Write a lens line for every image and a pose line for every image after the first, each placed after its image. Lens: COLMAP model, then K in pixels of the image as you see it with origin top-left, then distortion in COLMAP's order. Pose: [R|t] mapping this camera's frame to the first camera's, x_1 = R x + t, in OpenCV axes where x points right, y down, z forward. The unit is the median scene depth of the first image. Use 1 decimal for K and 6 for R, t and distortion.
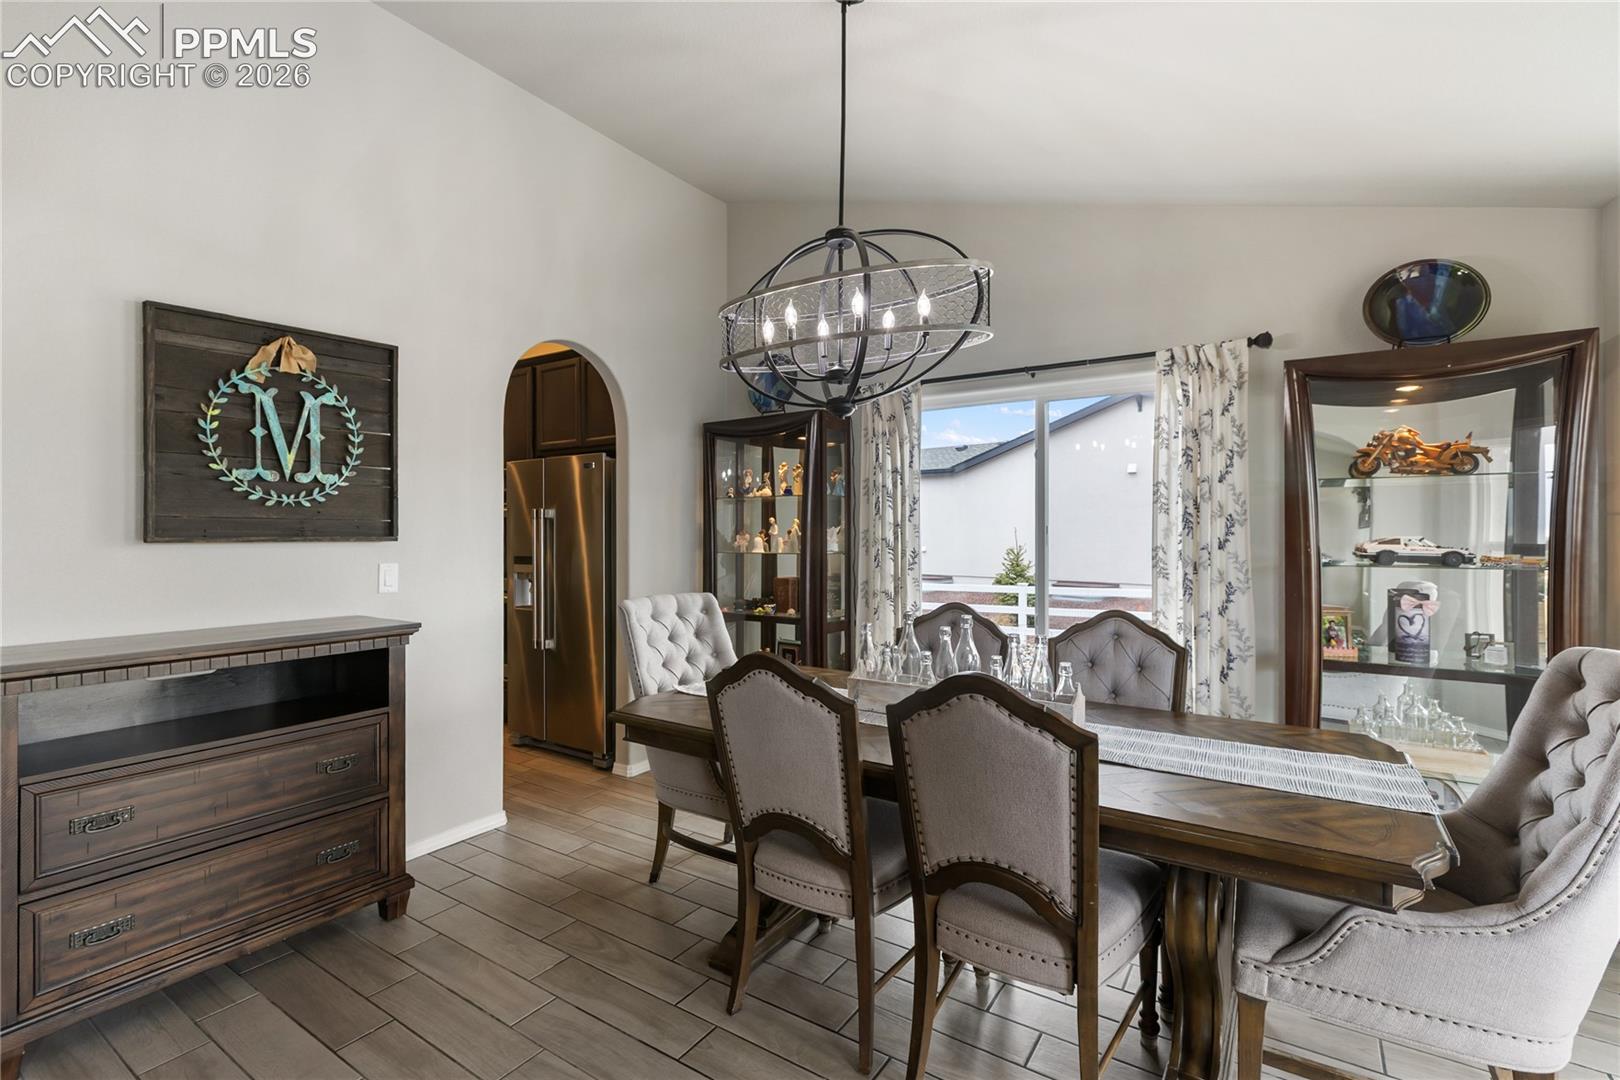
lens RADIAL K [[741.6, 0, 809.9], [0, 741.6, 535.7], [0, 0, 1]] dist [0.005040, 0.000134]
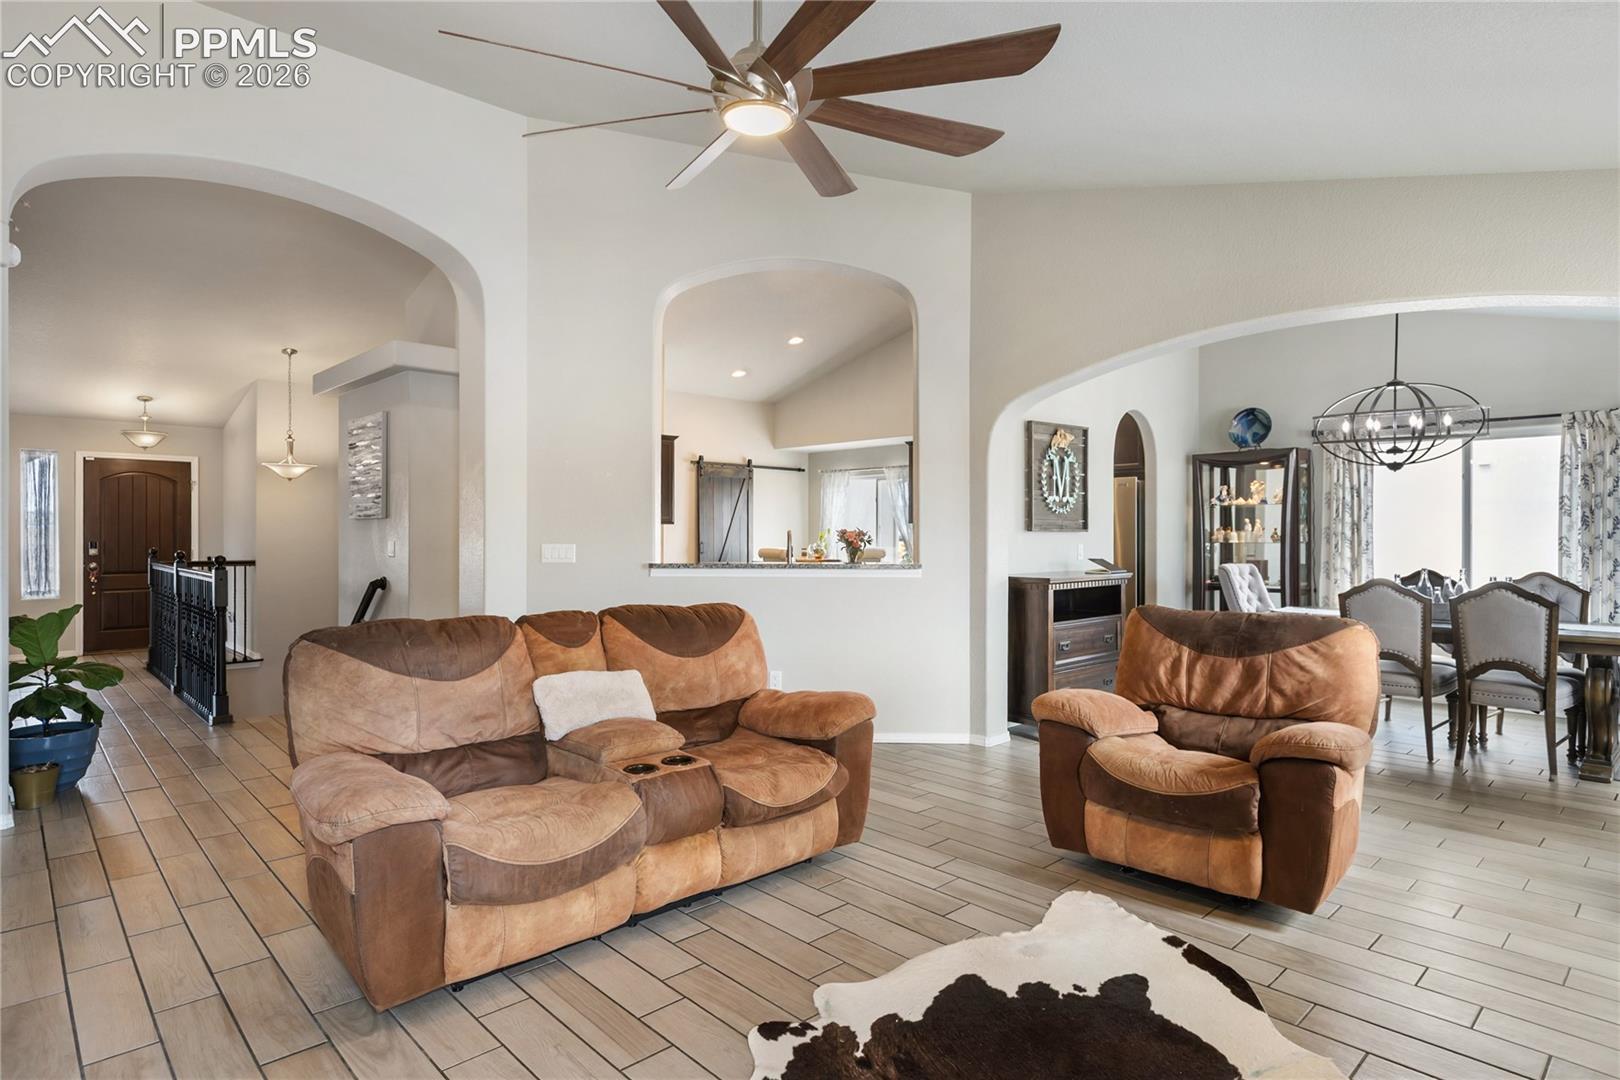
lens RADIAL K [[867.3, 0, 811.7], [0, 867.3, 538.9], [0, 0, 1]] dist [-0.006366, -0.001021]
pose [[0.973312, 0.003345, -0.229460, -0.692913], [-0.003411, 0.999994, 0.000108, 0.024695], [0.229459, 0.000677, 0.973318, -1.200336]]
